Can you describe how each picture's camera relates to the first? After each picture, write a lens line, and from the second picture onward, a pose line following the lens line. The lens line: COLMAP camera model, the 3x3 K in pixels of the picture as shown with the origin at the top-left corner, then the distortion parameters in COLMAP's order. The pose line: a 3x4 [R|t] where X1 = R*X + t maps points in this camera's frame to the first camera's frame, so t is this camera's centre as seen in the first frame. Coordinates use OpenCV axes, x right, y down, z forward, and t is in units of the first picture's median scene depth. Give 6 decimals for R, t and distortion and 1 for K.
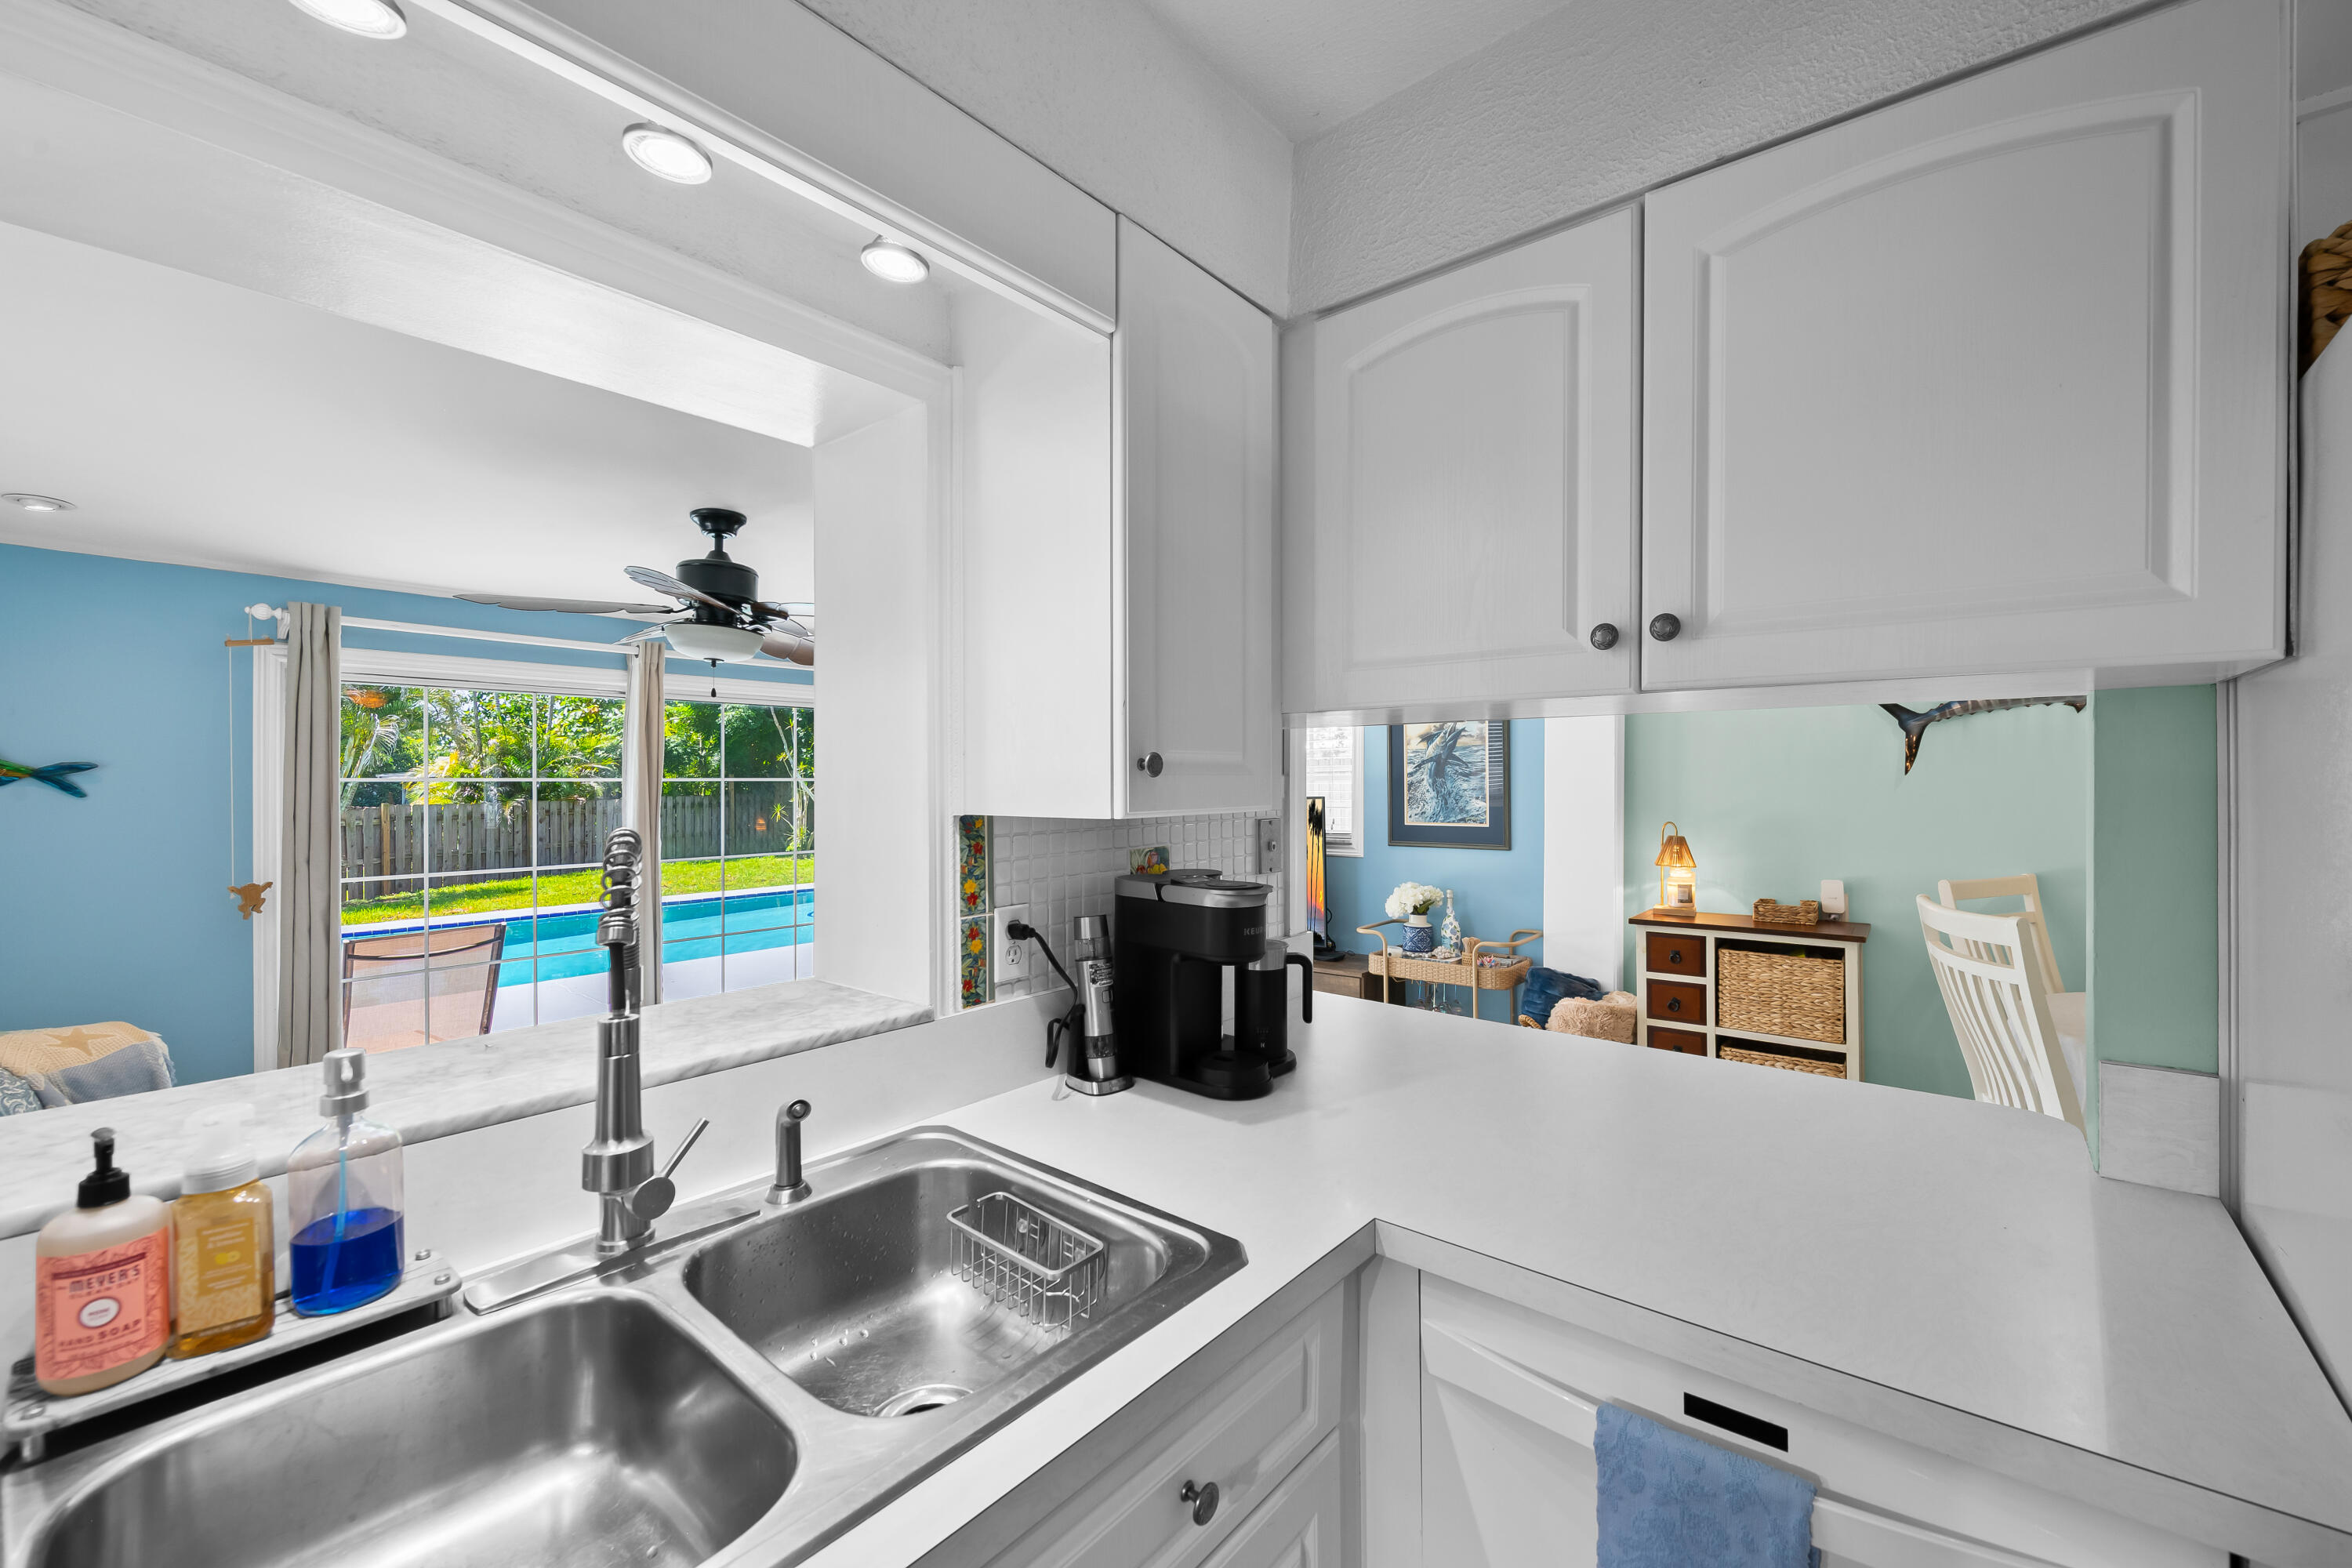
lens RADIAL K [[936.8, 0, 1179.1], [0, 936.8, 777.5], [0, 0, 1]] dist [-0.004356, 0.000018]
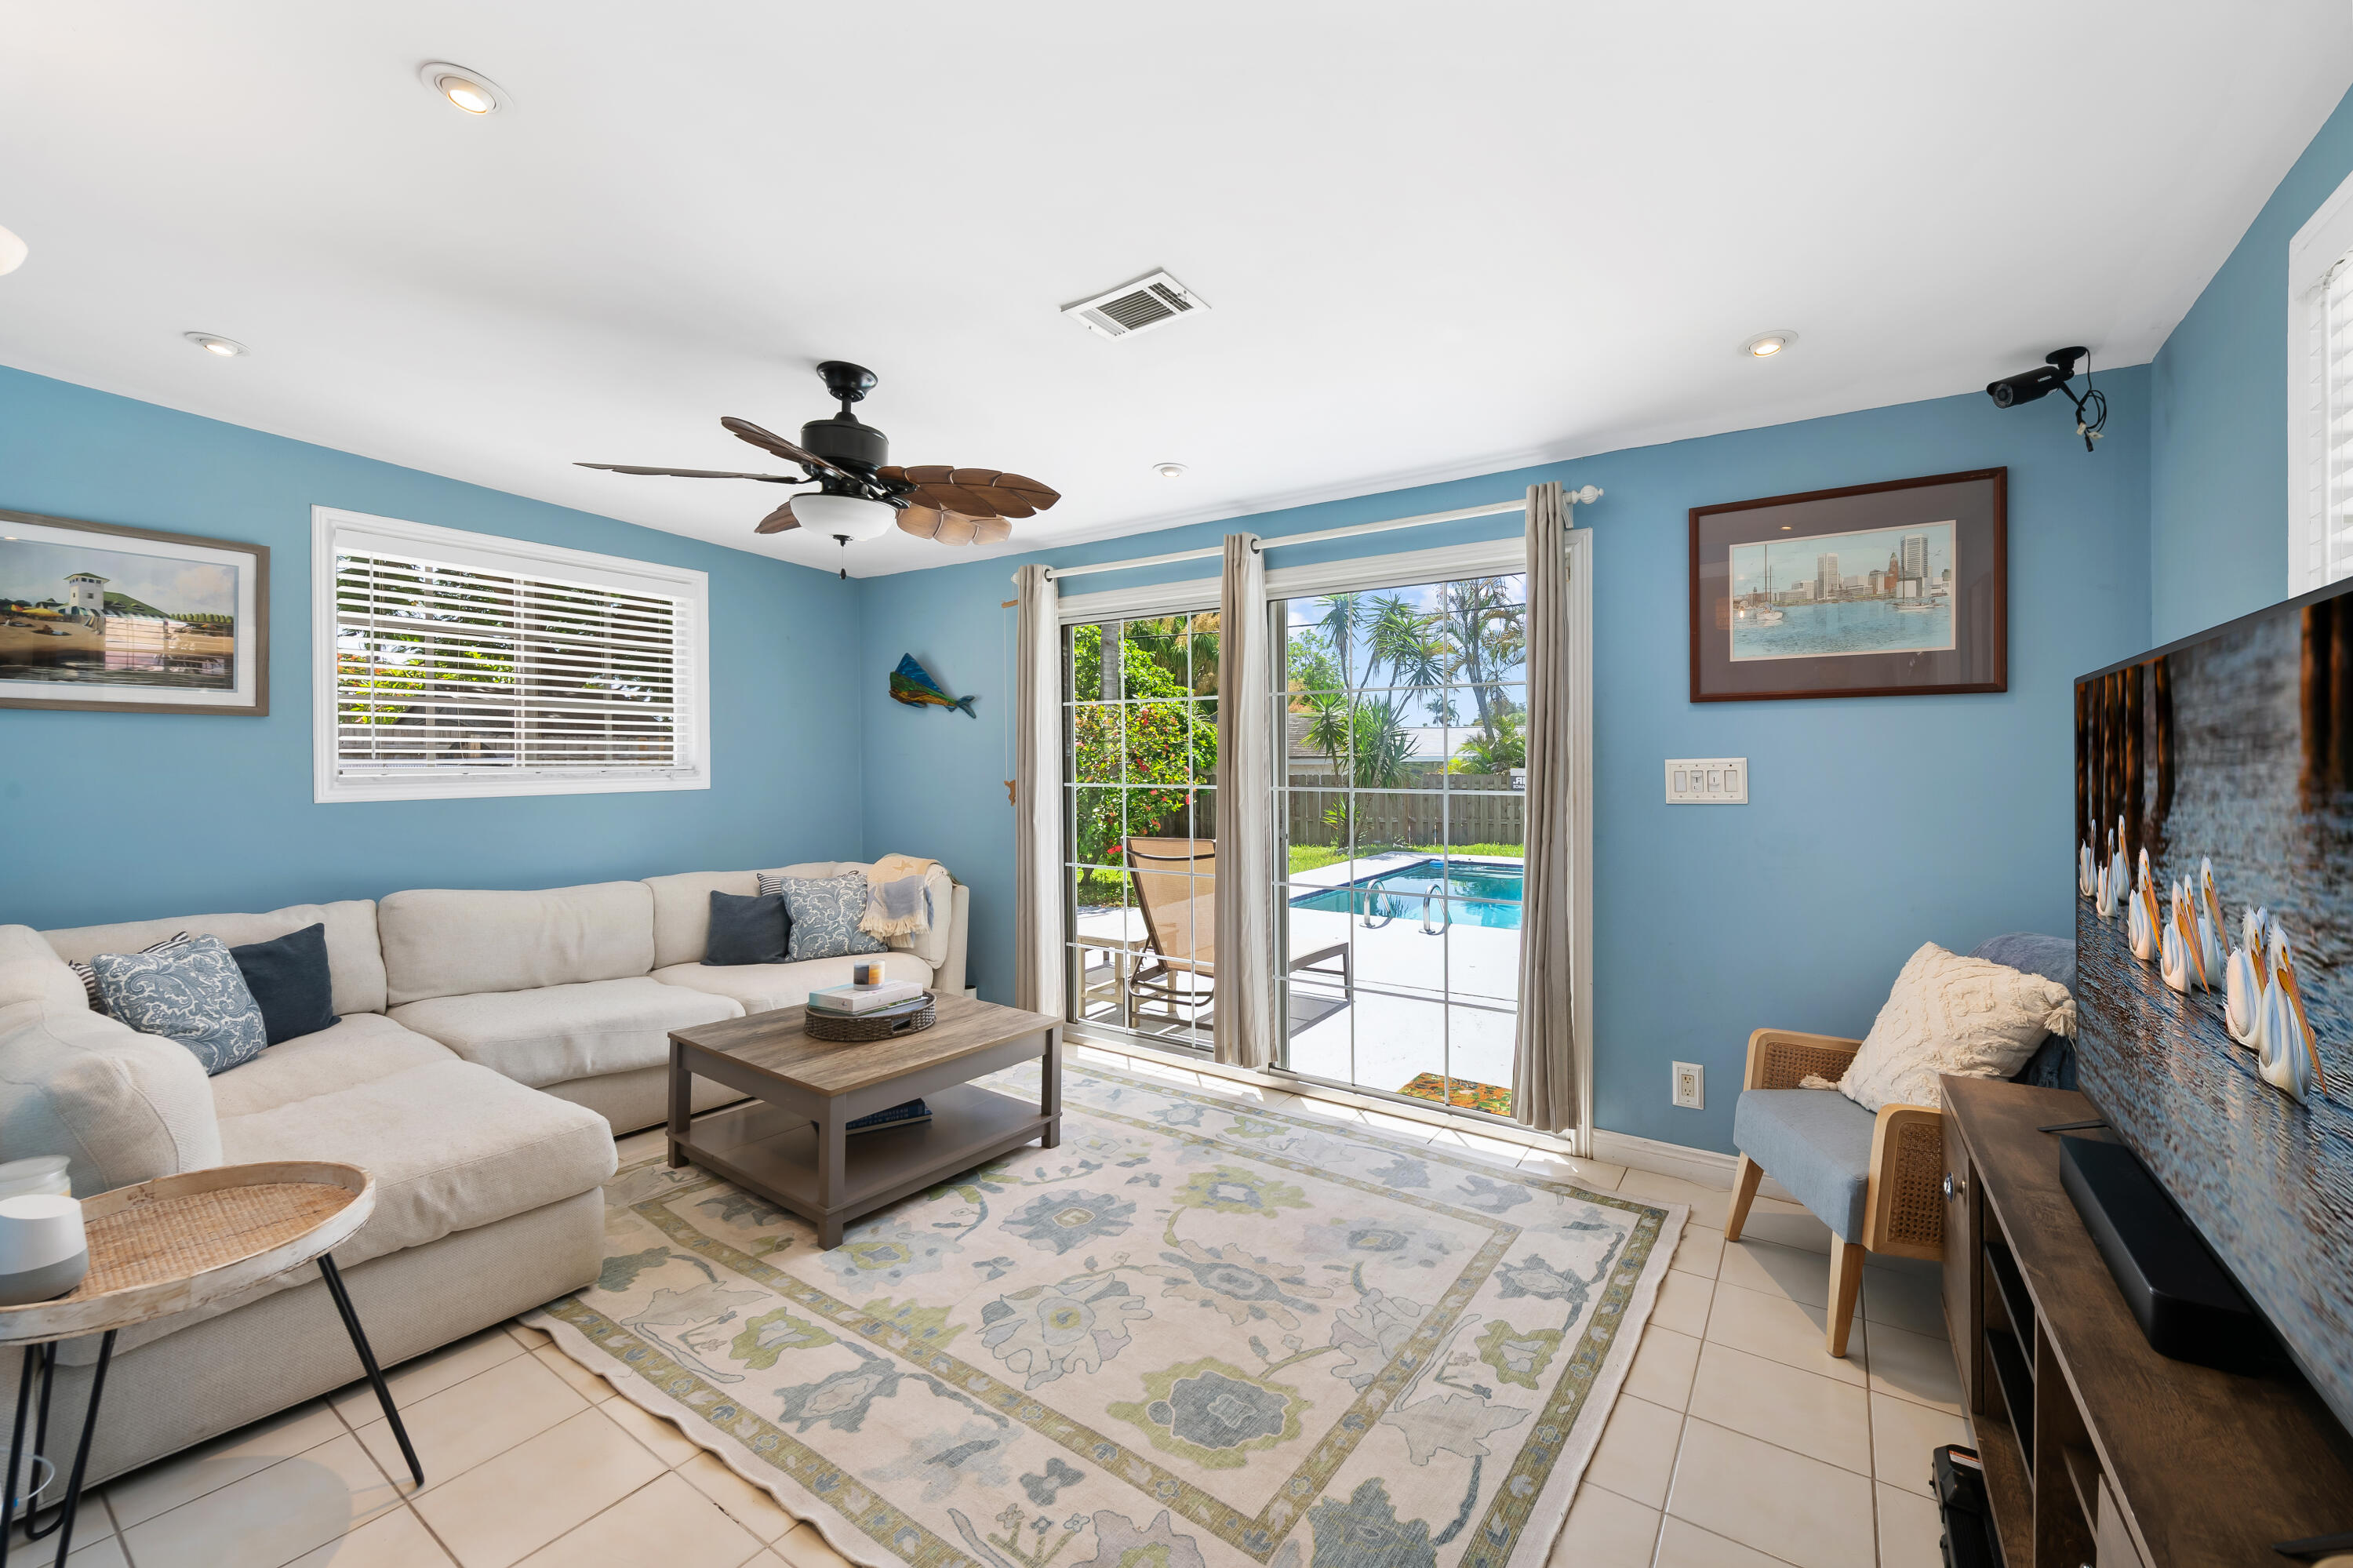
lens RADIAL K [[937.2, 0, 1187.8], [0, 937.2, 759.5], [0, 0, 1]] dist [-0.004356, 0.000018]
pose [[0.091478, 0.006122, -0.995788, 0.393759], [0.006515, 0.999956, 0.006746, 0.076644], [0.995786, -0.007104, 0.091435, 1.118490]]
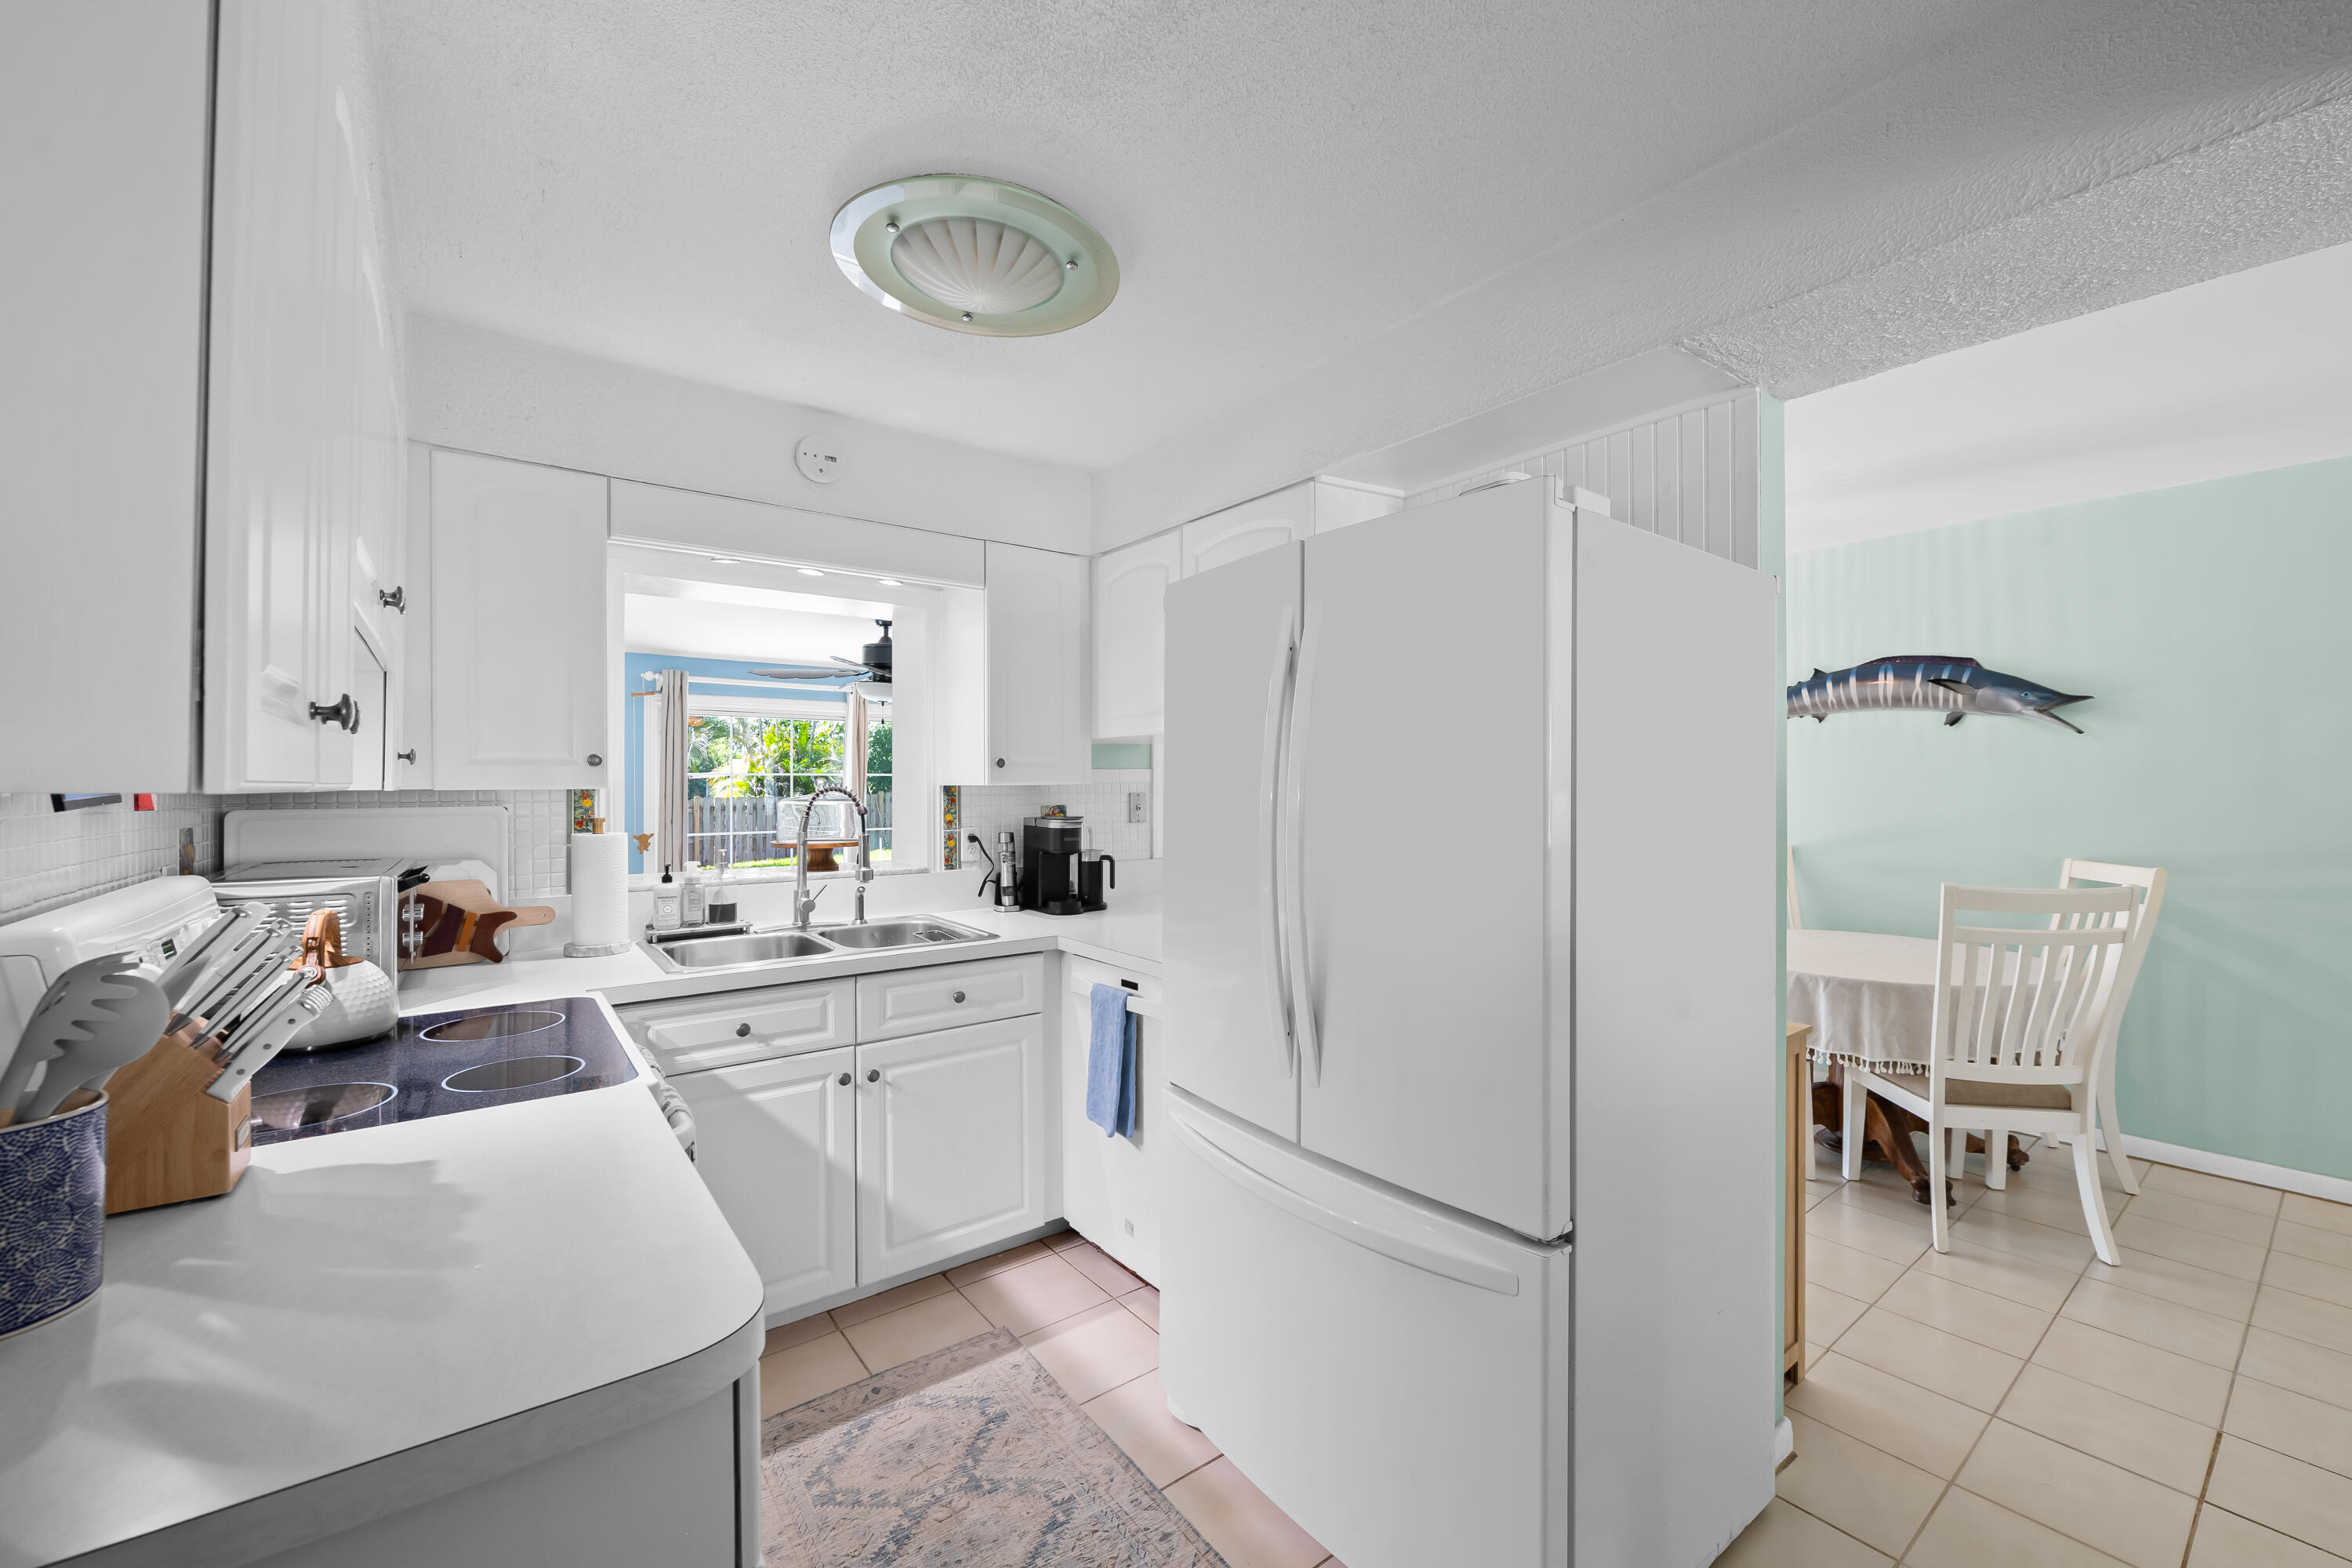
lens RADIAL K [[936.8, 0, 1184.5], [0, 936.8, 778.8], [0, 0, 1]] dist [-0.004356, 0.000018]
pose [[0.976058, 0.001377, -0.217506, 0.355892], [-0.001119, 0.999999, 0.001309, 0.008718], [0.217507, -0.001034, 0.976058, -0.469016]]
